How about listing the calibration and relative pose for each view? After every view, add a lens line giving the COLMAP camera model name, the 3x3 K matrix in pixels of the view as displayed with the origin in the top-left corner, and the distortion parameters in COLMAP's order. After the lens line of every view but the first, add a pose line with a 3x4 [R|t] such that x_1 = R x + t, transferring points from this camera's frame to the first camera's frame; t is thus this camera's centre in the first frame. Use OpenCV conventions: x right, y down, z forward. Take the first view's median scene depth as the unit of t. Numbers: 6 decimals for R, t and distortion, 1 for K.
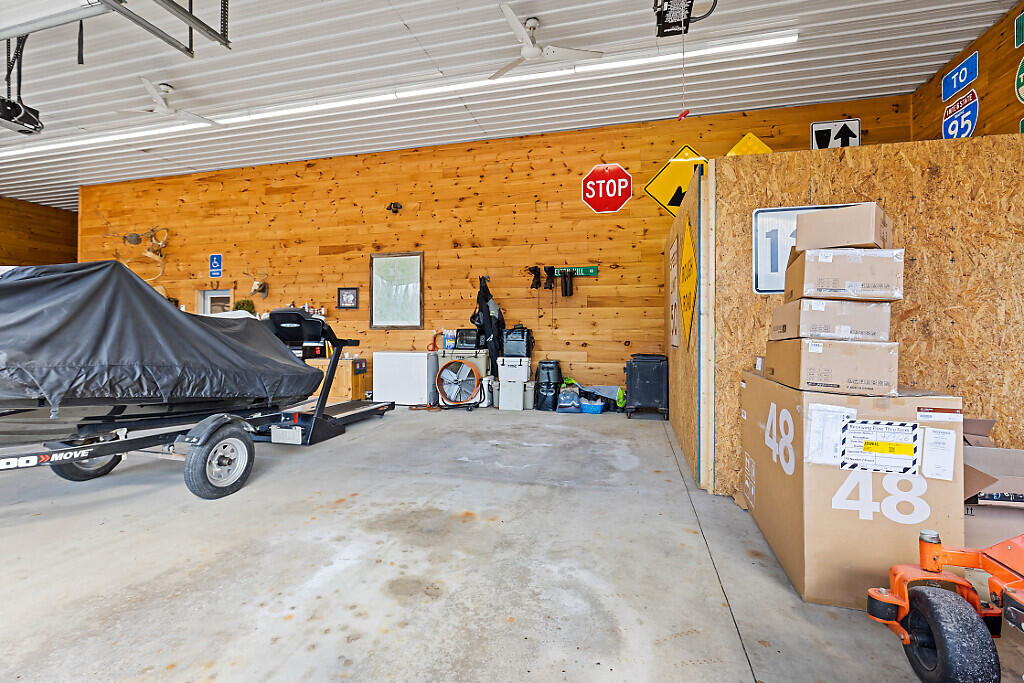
lens RADIAL K [[467.2, 0, 516.5], [0, 467.2, 326.2], [0, 0, 1]] dist [-0.003248, 0.000755]
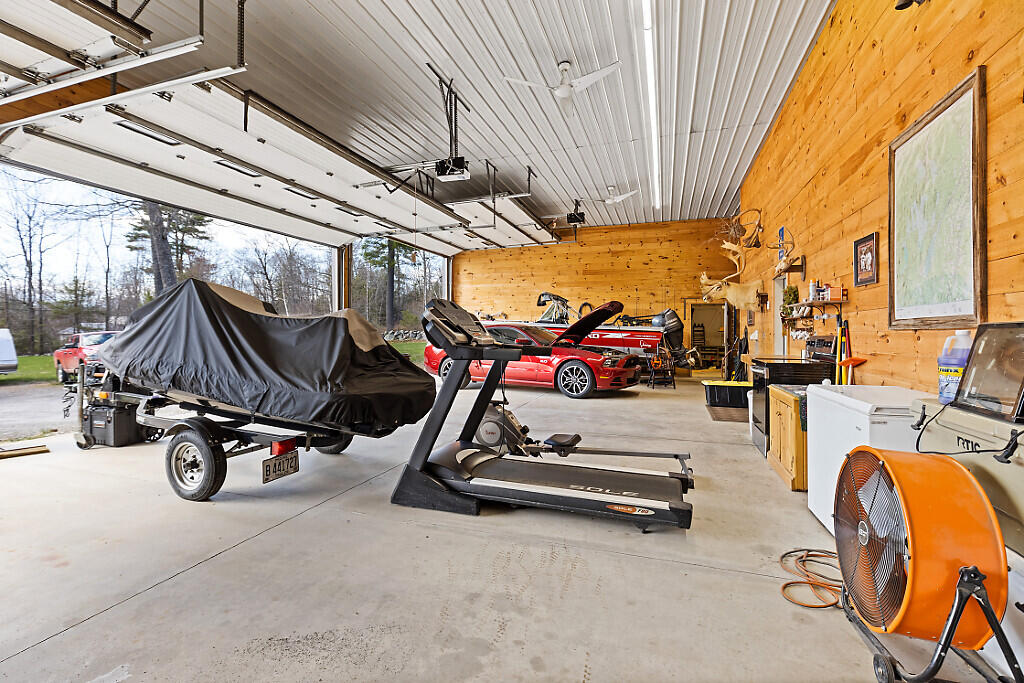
lens RADIAL K [[467.2, 0, 510.6], [0, 467.2, 340.2], [0, 0, 1]] dist [-0.003248, 0.000755]
pose [[-0.074306, 0.003127, -0.997231, 0.117951], [0.002269, 0.999993, 0.002966, 0.013619], [0.997233, -0.002042, -0.074313, 0.712436]]
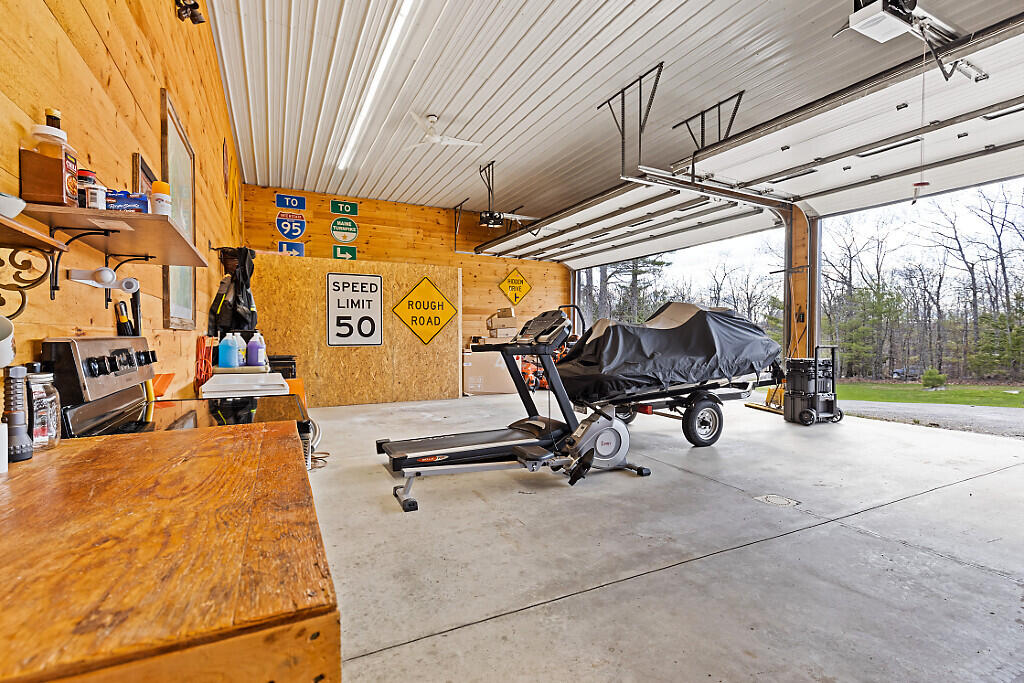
lens RADIAL K [[467.2, 0, 507.0], [0, 467.2, 346.5], [0, 0, 1]] dist [-0.003248, 0.000755]
pose [[-0.644799, -0.019180, 0.764111, -0.729347], [-0.002141, 0.999727, 0.023288, 0.011511], [-0.764349, 0.013380, -0.644664, 1.046822]]
